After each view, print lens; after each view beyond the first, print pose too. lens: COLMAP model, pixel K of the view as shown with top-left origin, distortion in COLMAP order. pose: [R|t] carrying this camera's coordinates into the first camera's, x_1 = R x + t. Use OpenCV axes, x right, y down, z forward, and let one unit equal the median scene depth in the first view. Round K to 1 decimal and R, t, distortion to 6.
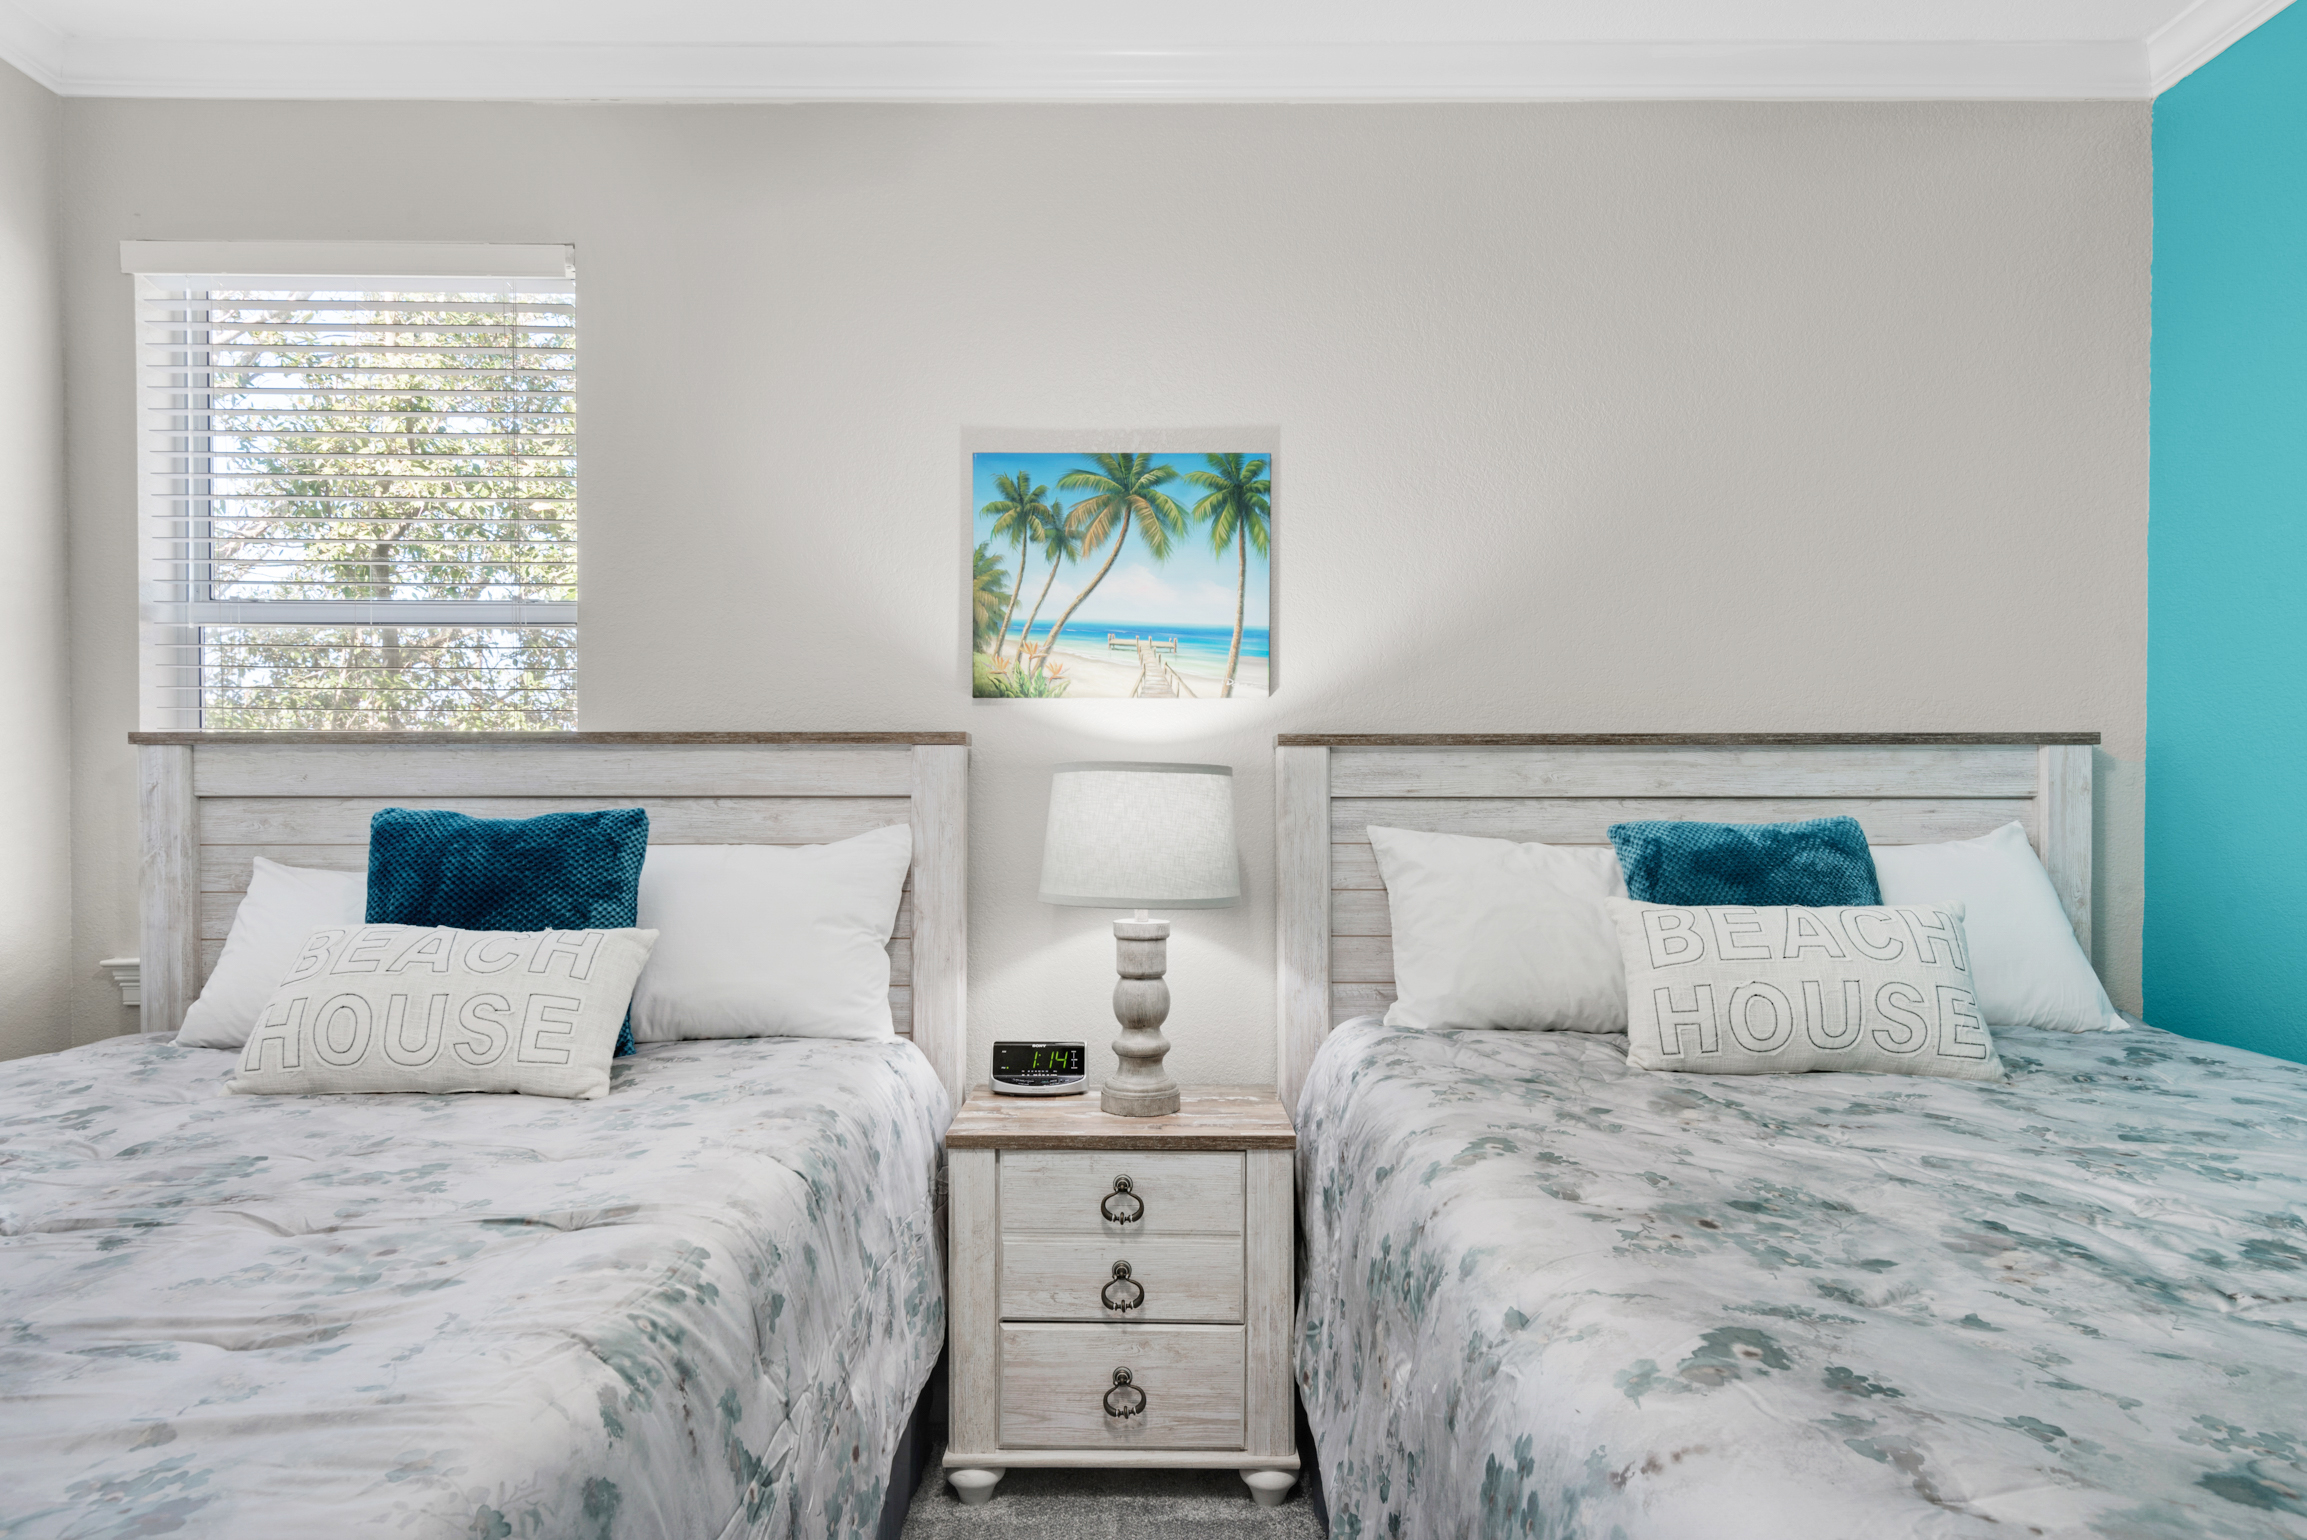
lens RADIAL K [[1572.0, 0, 1153.7], [0, 1572.0, 789.3], [0, 0, 1]] dist [0.035143, -0.001146]
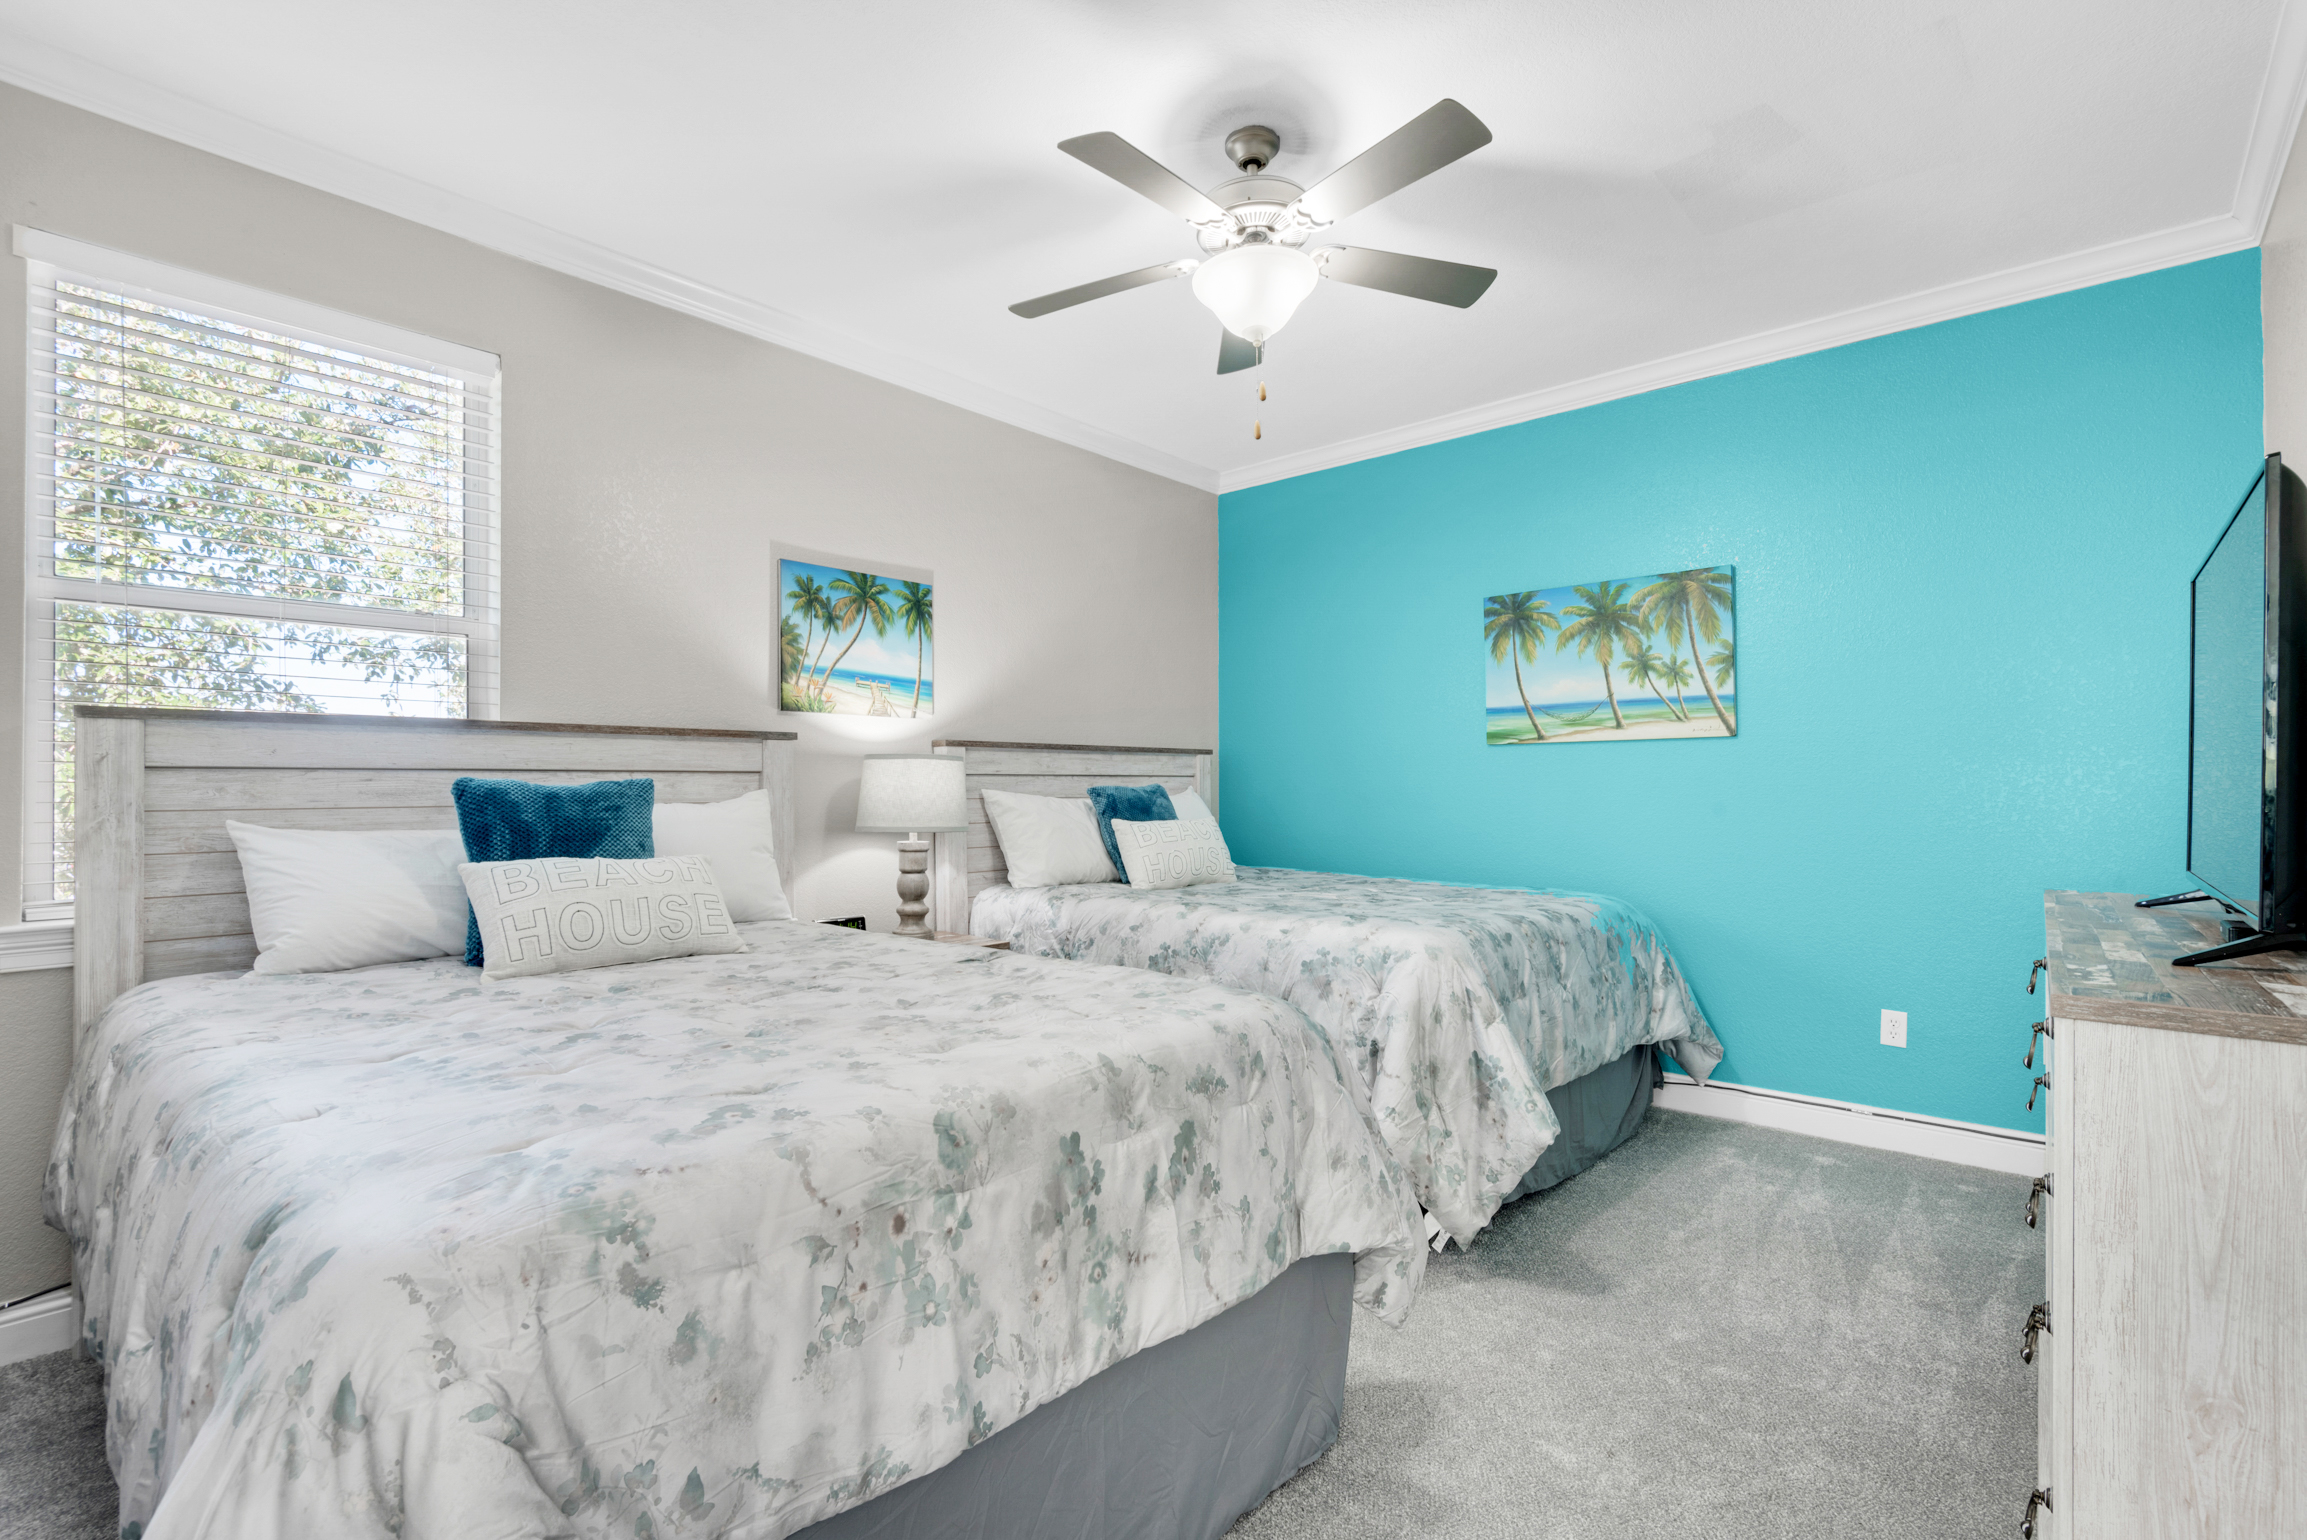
lens RADIAL K [[1034.5, 0, 1121.4], [0, 1034.5, 778.2], [0, 0, 1]] dist [0.026908, -0.021084]
pose [[0.667342, 0.002879, 0.744746, -0.674846], [-0.008101, 0.999961, 0.003394, 0.004575], [-0.744707, -0.008298, 0.667340, 0.031539]]
